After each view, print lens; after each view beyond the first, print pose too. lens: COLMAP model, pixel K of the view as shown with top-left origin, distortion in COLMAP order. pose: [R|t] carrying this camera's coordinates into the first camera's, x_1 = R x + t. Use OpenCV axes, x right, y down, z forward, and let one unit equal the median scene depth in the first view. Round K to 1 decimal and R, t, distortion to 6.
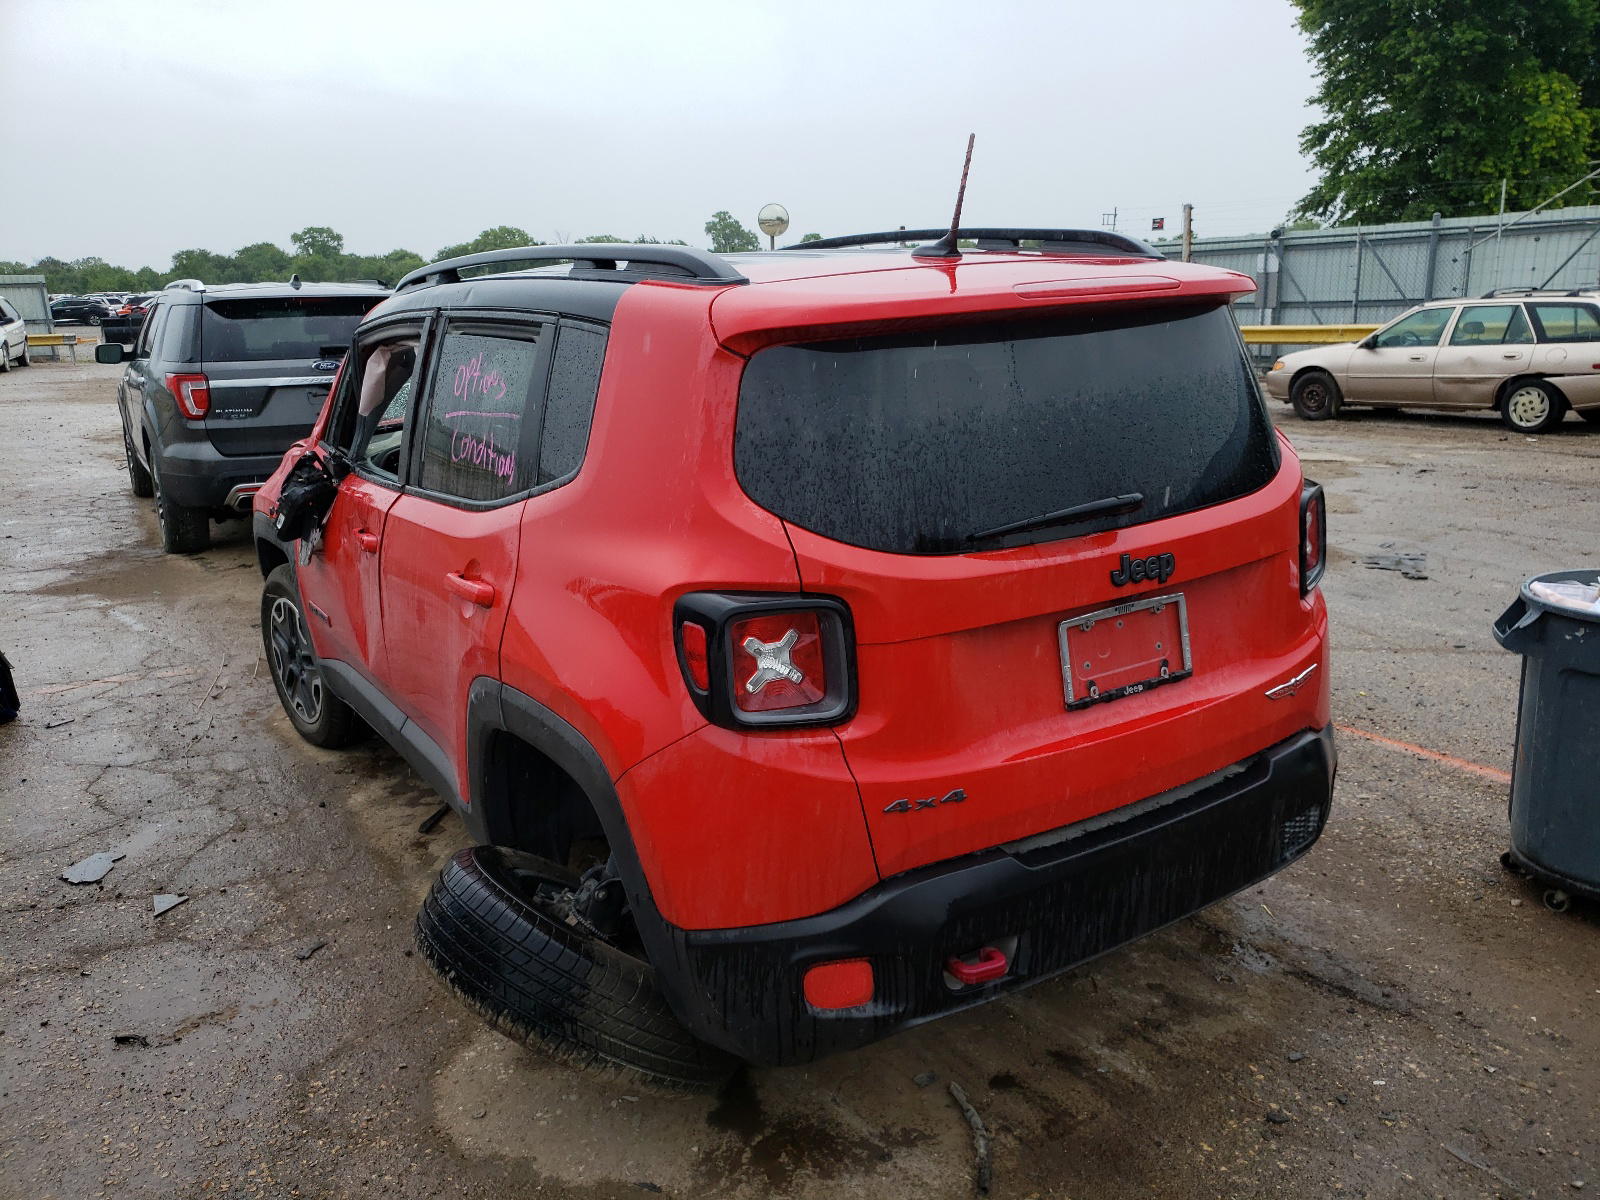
lens RADIAL K [[1212.8, 0, 806.5], [0, 1212.8, 597.5], [0, 0, 1]] dist [0.006552, 0.015319]
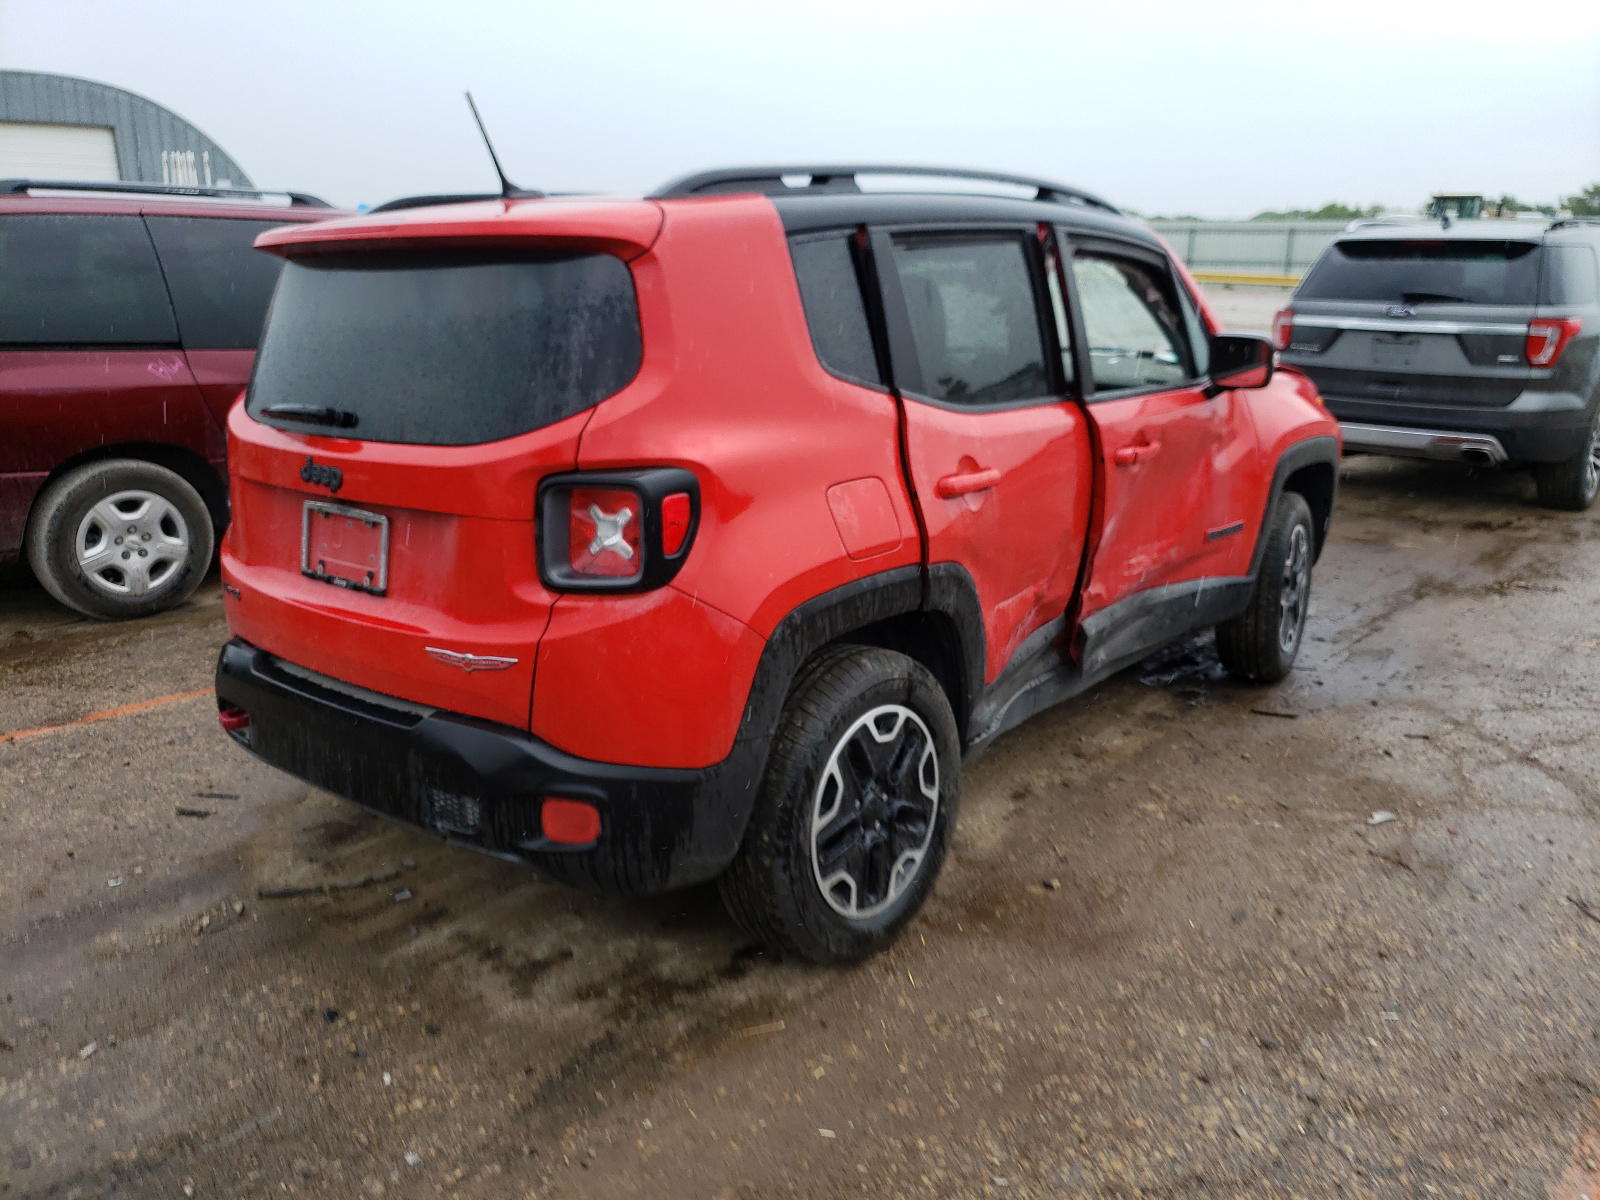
lens RADIAL K [[1212.8, 0, 806.5], [0, 1212.8, 597.5], [0, 0, 1]] dist [0.006552, 0.015319]
pose [[0.335505, 0.280052, -0.899449, 1.315110], [-0.237908, 0.949029, 0.206746, -0.228906], [0.911502, 0.144622, 0.385030, 0.868174]]
